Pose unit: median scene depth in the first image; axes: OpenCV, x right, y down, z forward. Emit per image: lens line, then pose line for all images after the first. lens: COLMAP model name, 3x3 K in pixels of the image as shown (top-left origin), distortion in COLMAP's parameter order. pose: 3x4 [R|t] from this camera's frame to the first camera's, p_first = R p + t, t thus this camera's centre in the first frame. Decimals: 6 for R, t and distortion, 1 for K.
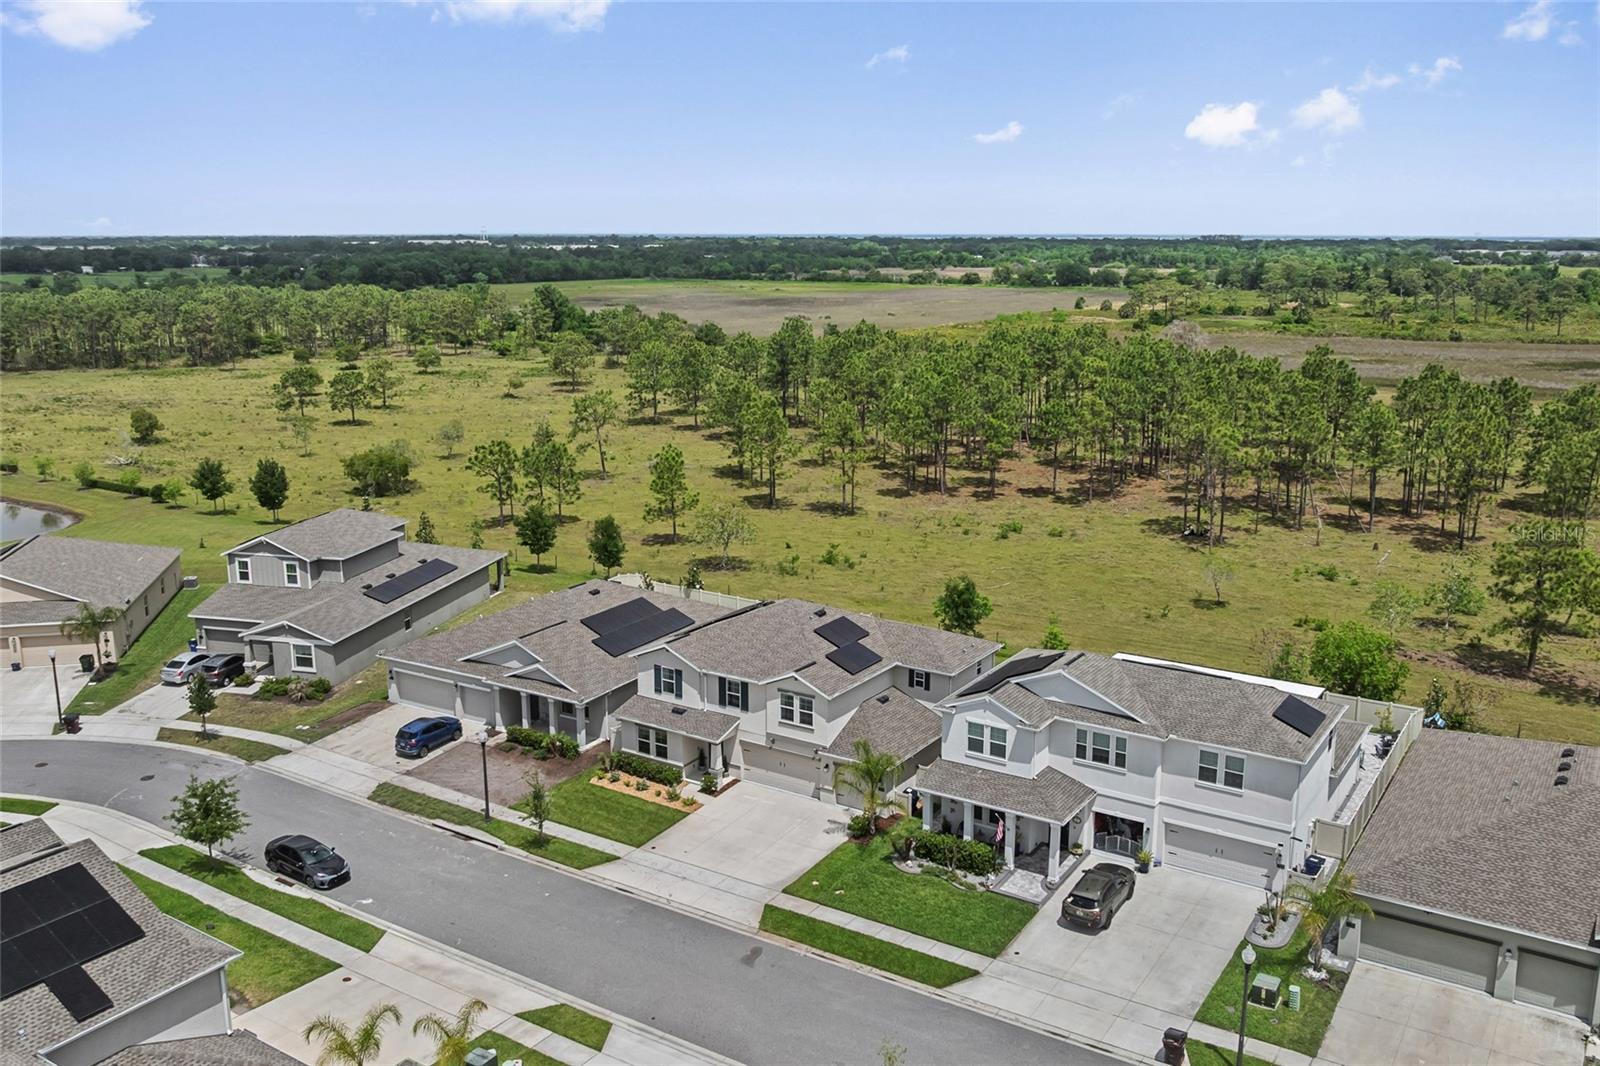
lens RADIAL K [[1344.9, 0, 800.0], [0, 1344.9, 533.0], [0, 0, 1]] dist [0.004987, -0.054270]
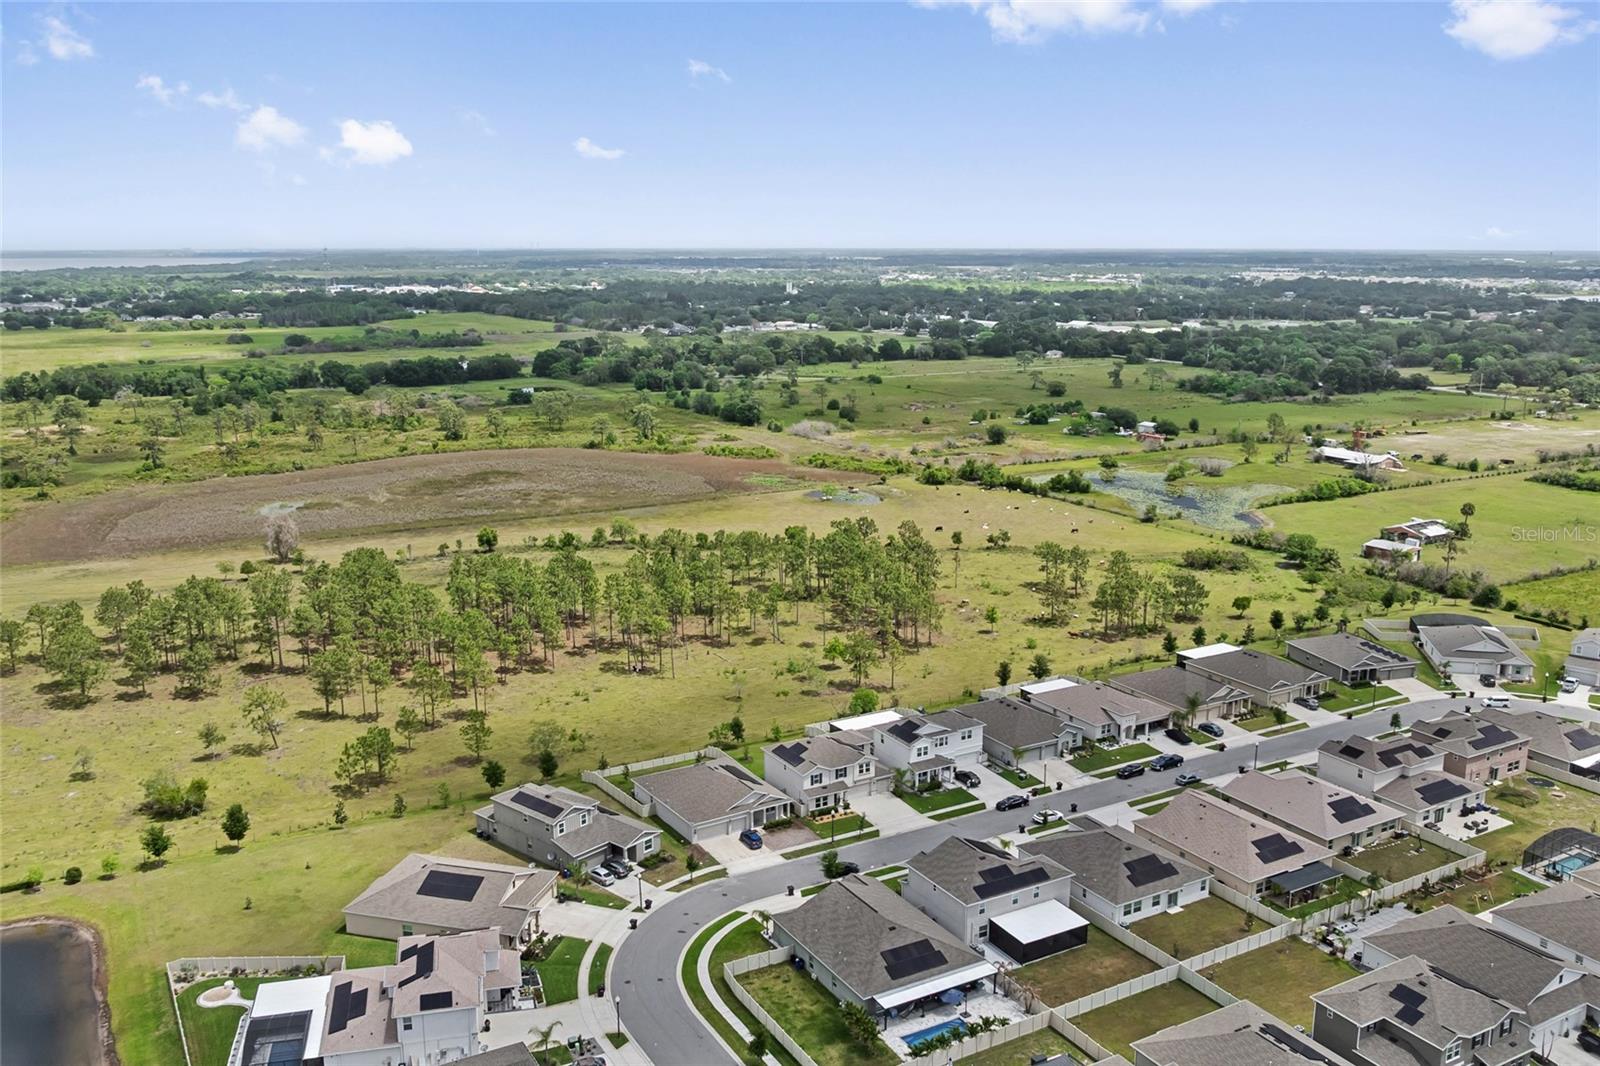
lens RADIAL K [[1332.1, 0, 800.0], [0, 1332.1, 533.0], [0, 0, 1]] dist [-0.002194, -0.039270]
pose [[0.457239, -0.184124, 0.870075, -2.171056], [0.194323, 0.975378, 0.104287, -0.607292], [-0.867854, 0.121392, 0.481760, -0.295277]]
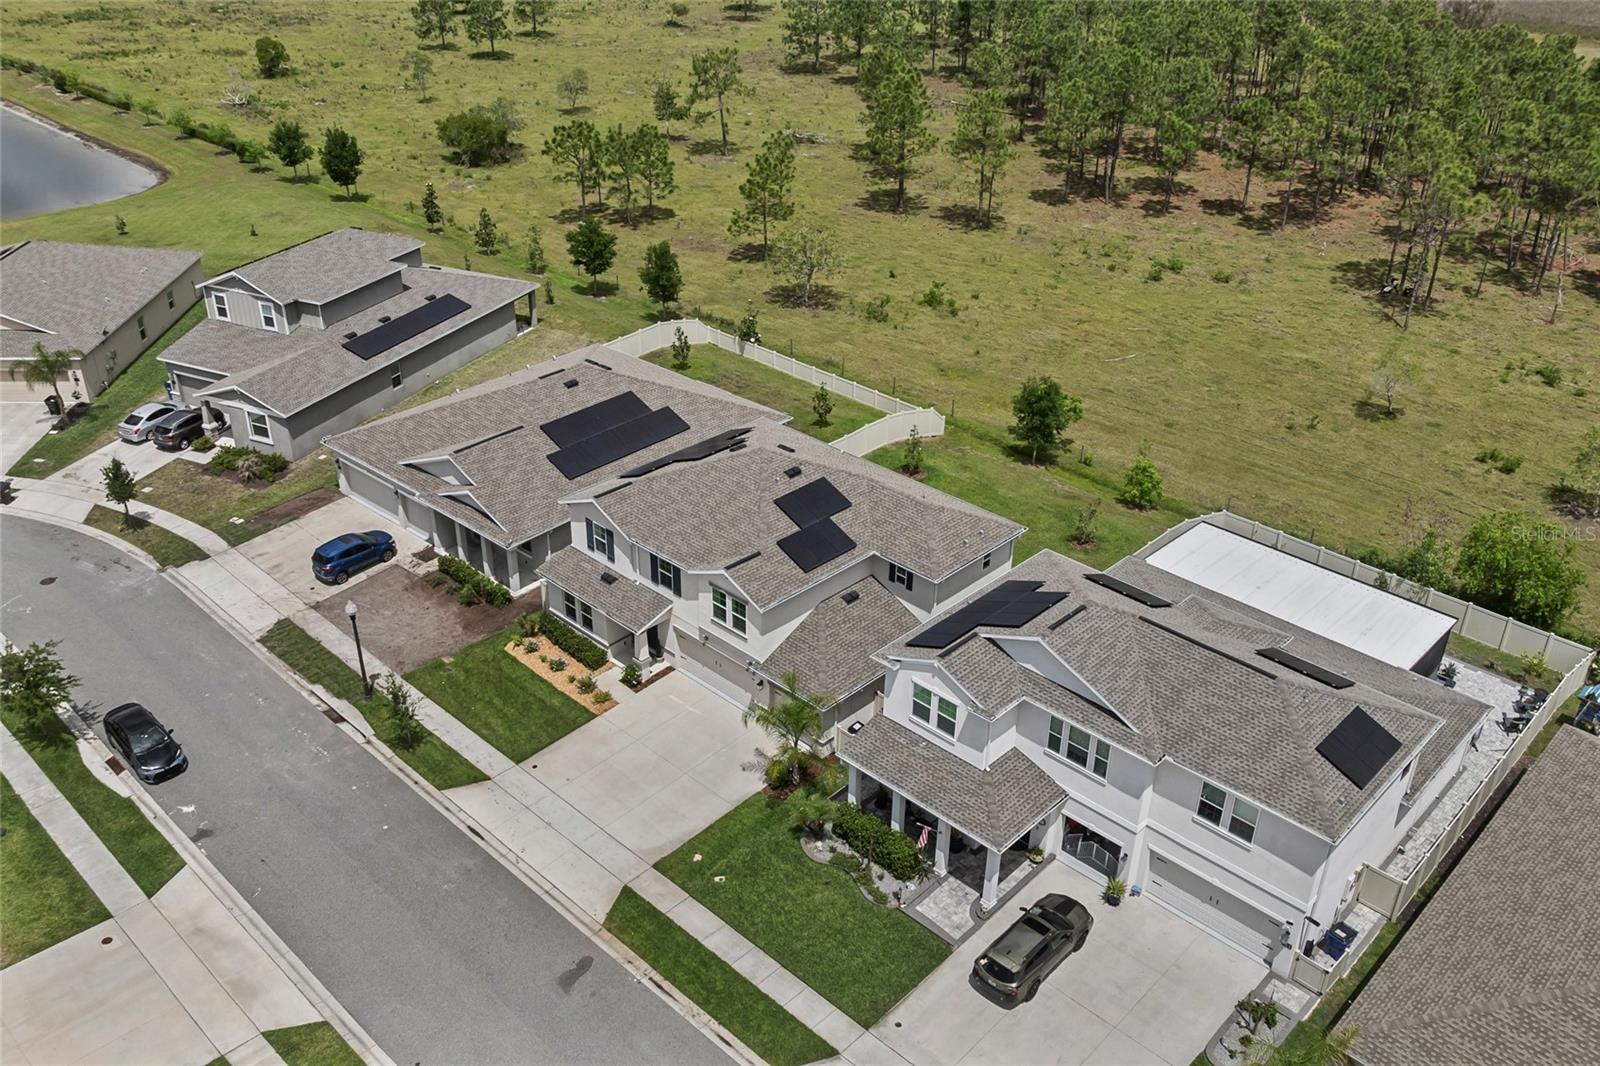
lens RADIAL K [[1332.1, 0, 800.0], [0, 1332.1, 533.0], [0, 0, 1]] dist [-0.002194, -0.039270]
pose [[0.982255, 0.104191, -0.155946, 0.136604], [-0.055063, 0.955055, 0.291271, -0.126499], [0.179285, -0.277516, 0.943844, 0.237395]]
